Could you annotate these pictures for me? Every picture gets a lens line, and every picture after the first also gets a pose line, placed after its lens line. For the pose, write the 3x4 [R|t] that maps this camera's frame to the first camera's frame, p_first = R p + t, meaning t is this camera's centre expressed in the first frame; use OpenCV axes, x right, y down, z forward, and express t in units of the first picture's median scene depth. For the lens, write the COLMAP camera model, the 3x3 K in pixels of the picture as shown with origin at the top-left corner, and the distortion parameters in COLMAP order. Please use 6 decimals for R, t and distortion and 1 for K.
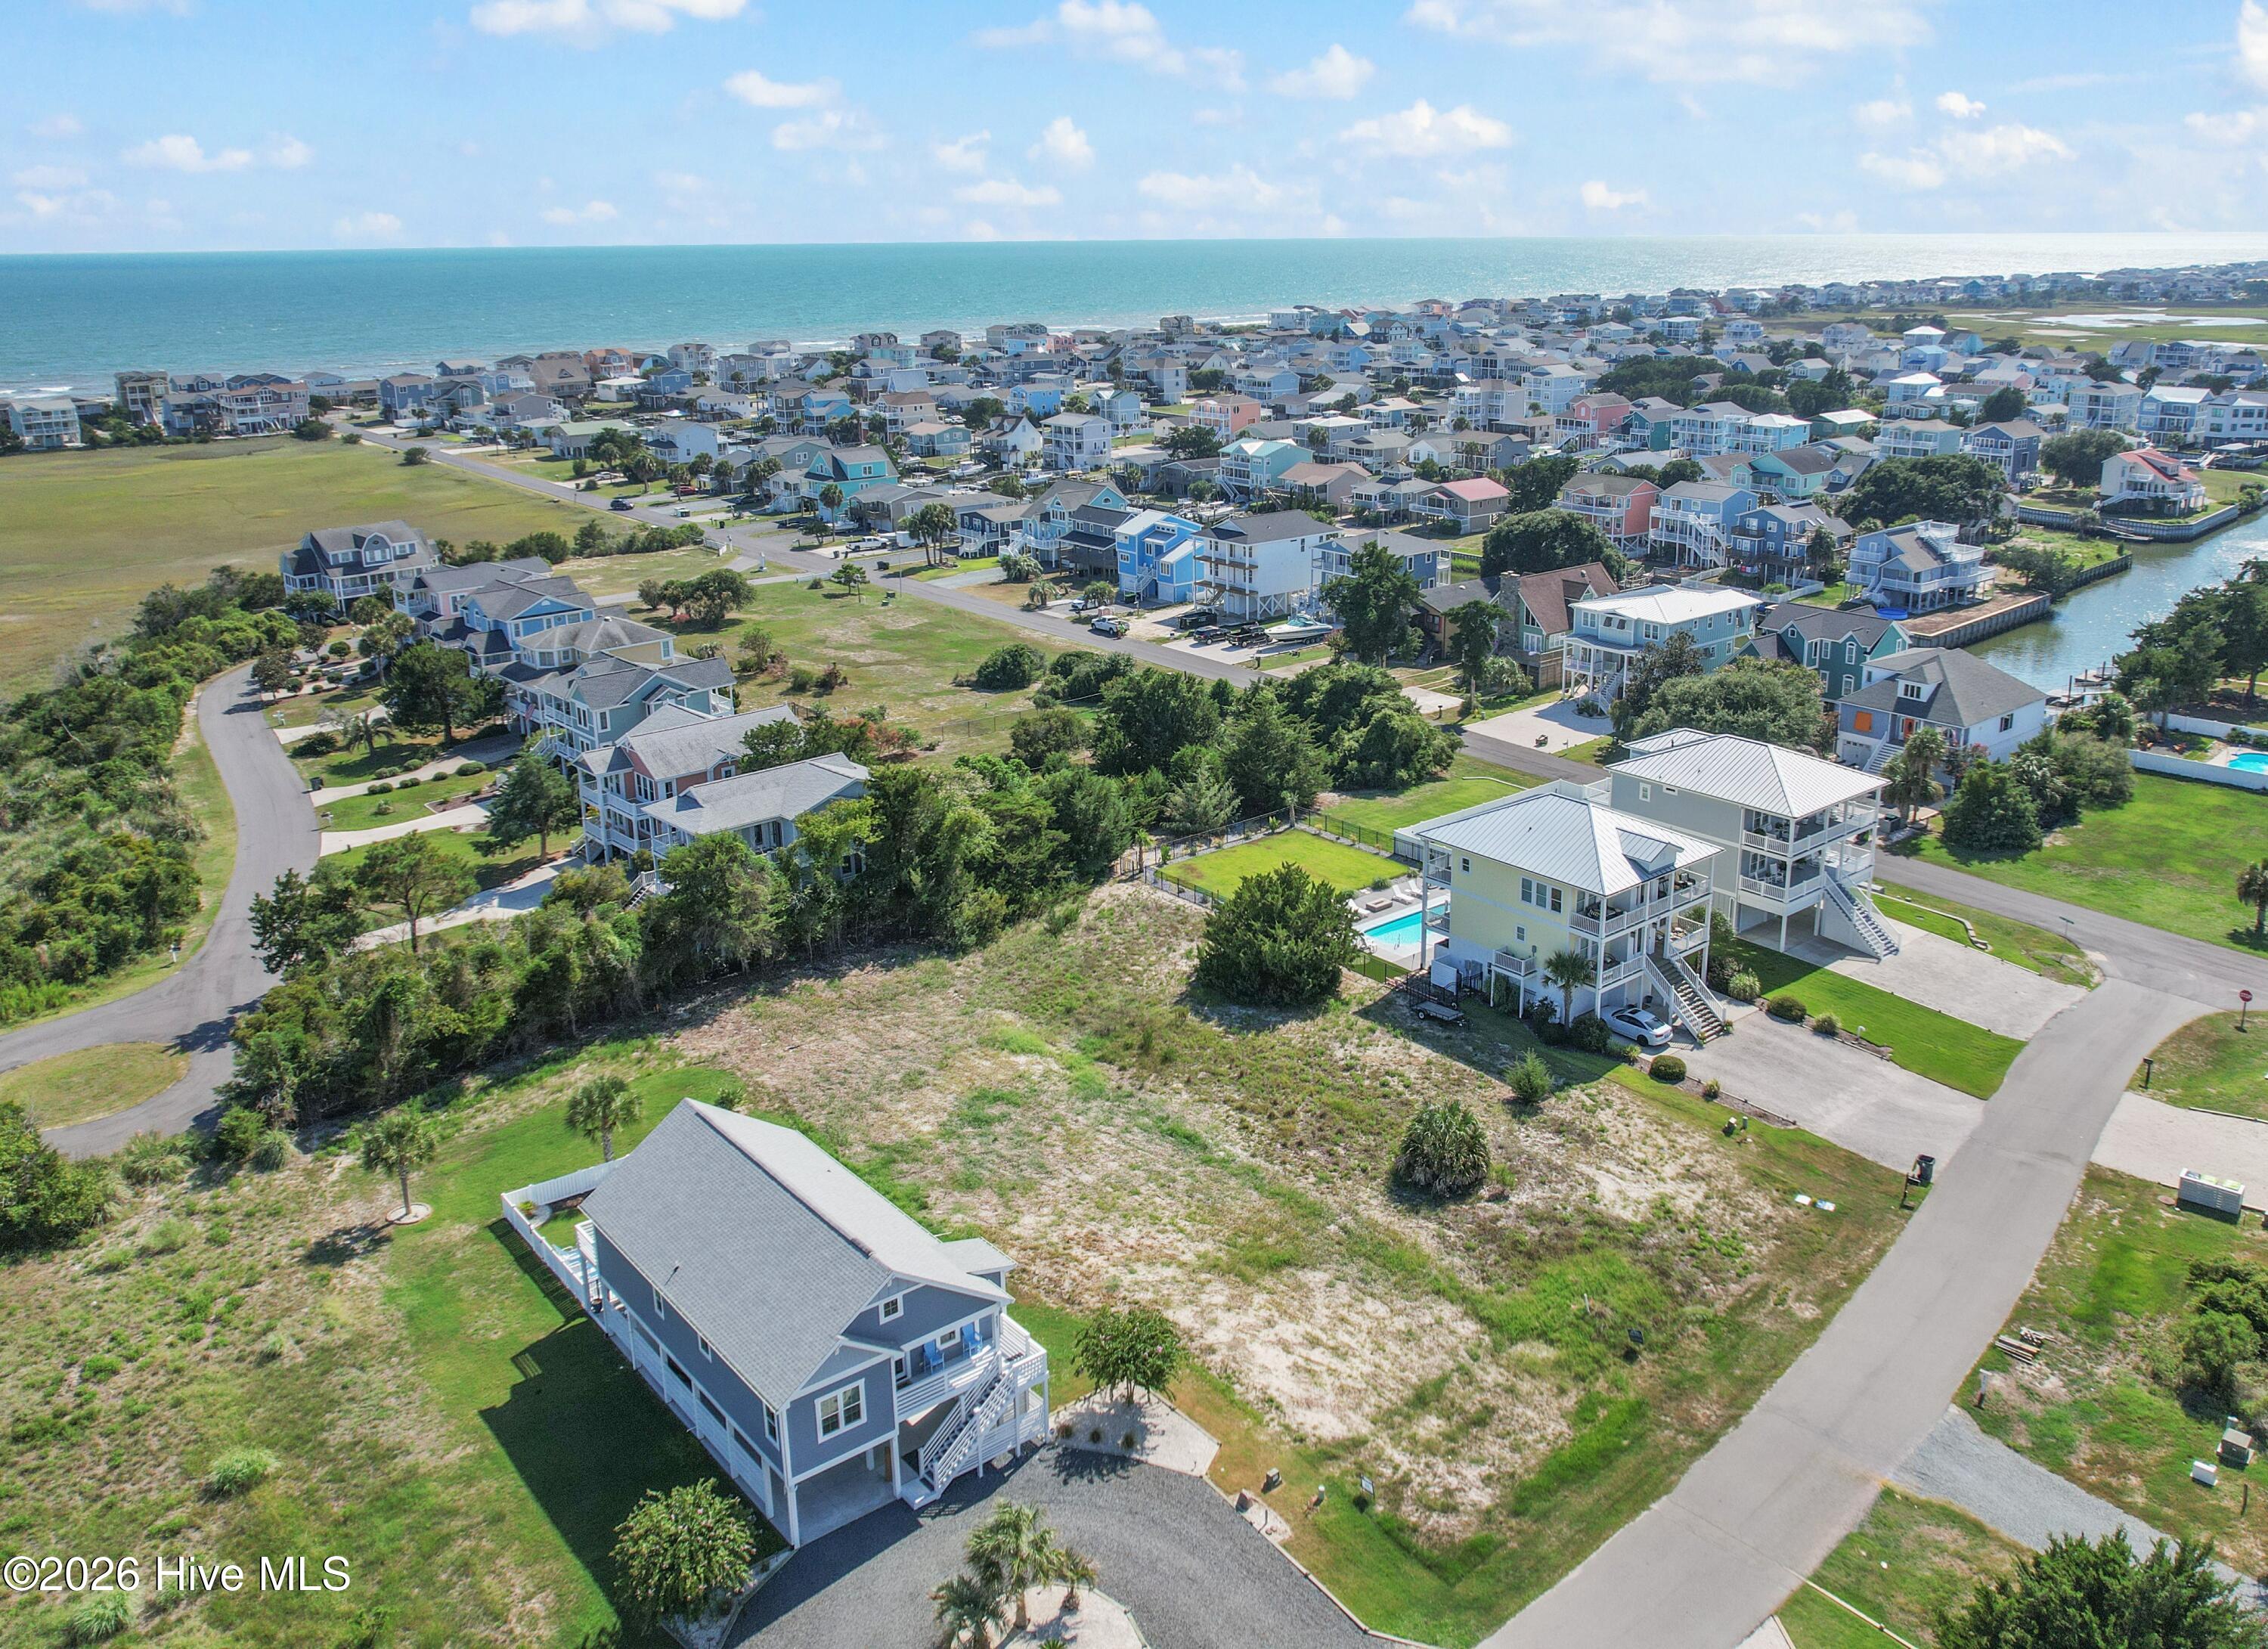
lens RADIAL K [[1822.5, 0, 1206.7], [0, 1822.5, 687.7], [0, 0, 1]] dist [-0.043840, -0.002304]
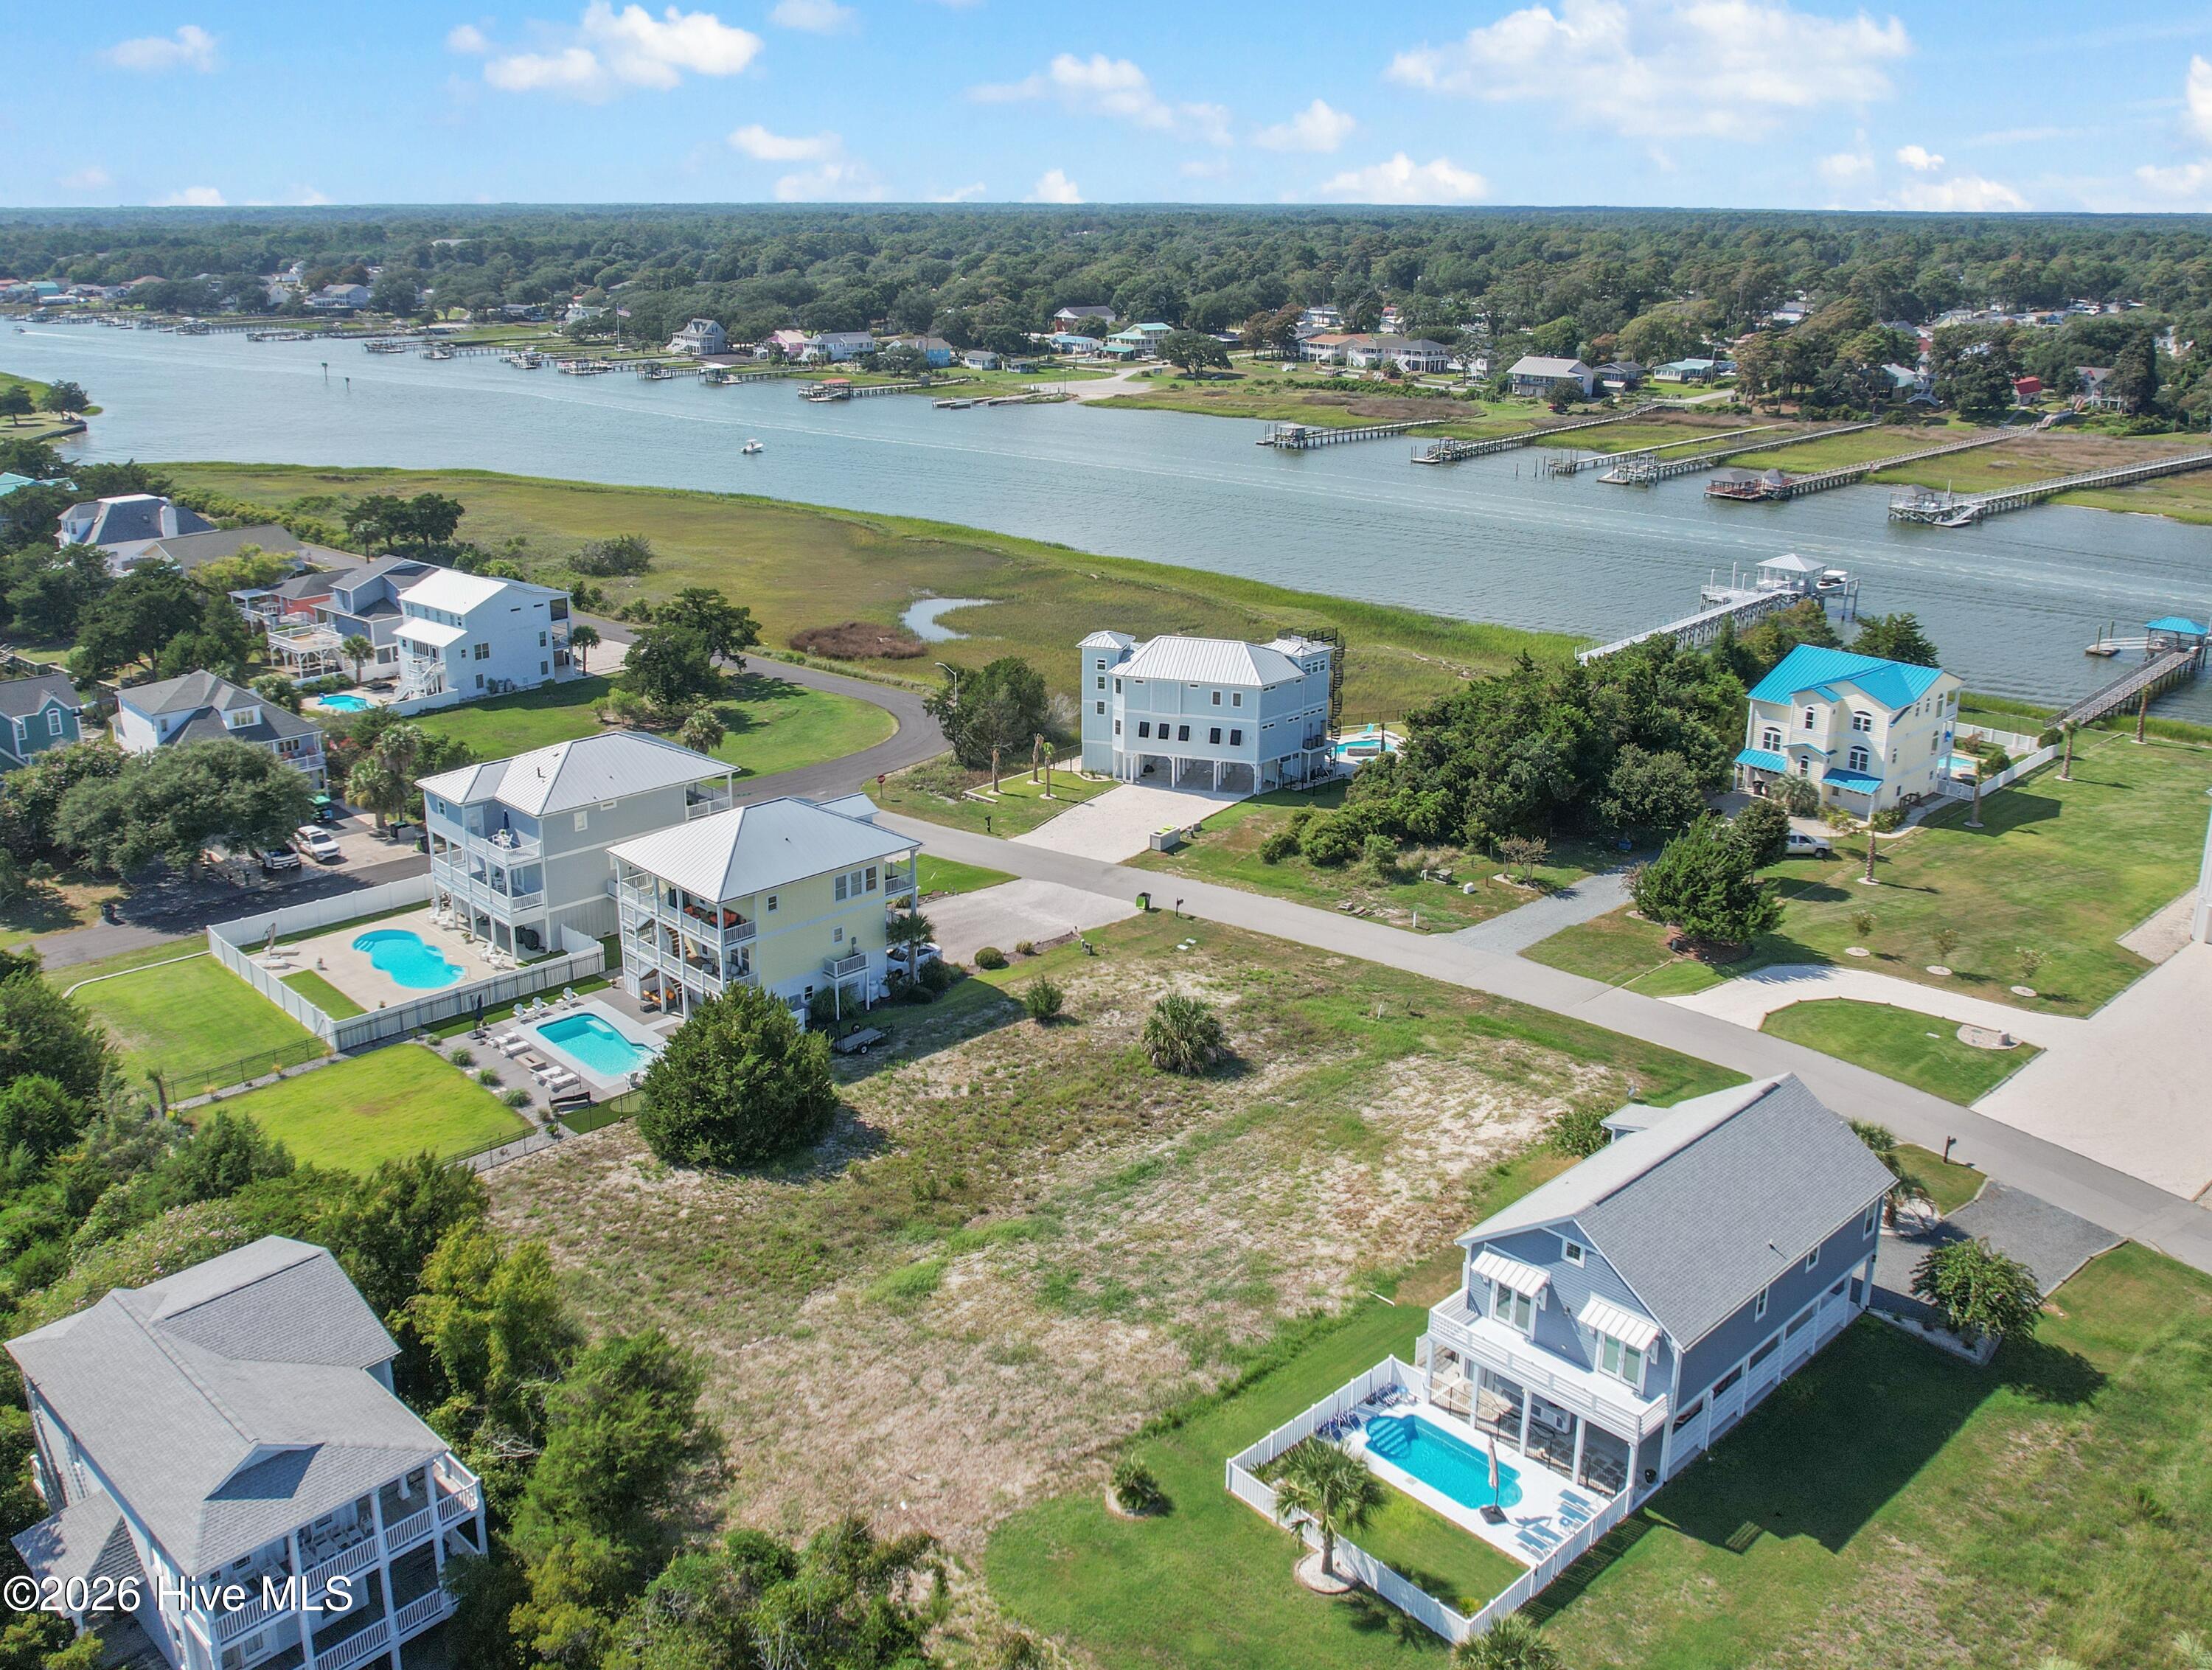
lens RADIAL K [[1868.2, 0, 1097.3], [0, 1868.2, 764.5], [0, 0, 1]] dist [-0.035373, 0.003688]
pose [[-0.064042, -0.284302, 0.956593, -0.875223], [0.240893, 0.925811, 0.291281, -0.236278], [-0.968436, 0.249091, 0.009195, 0.956370]]
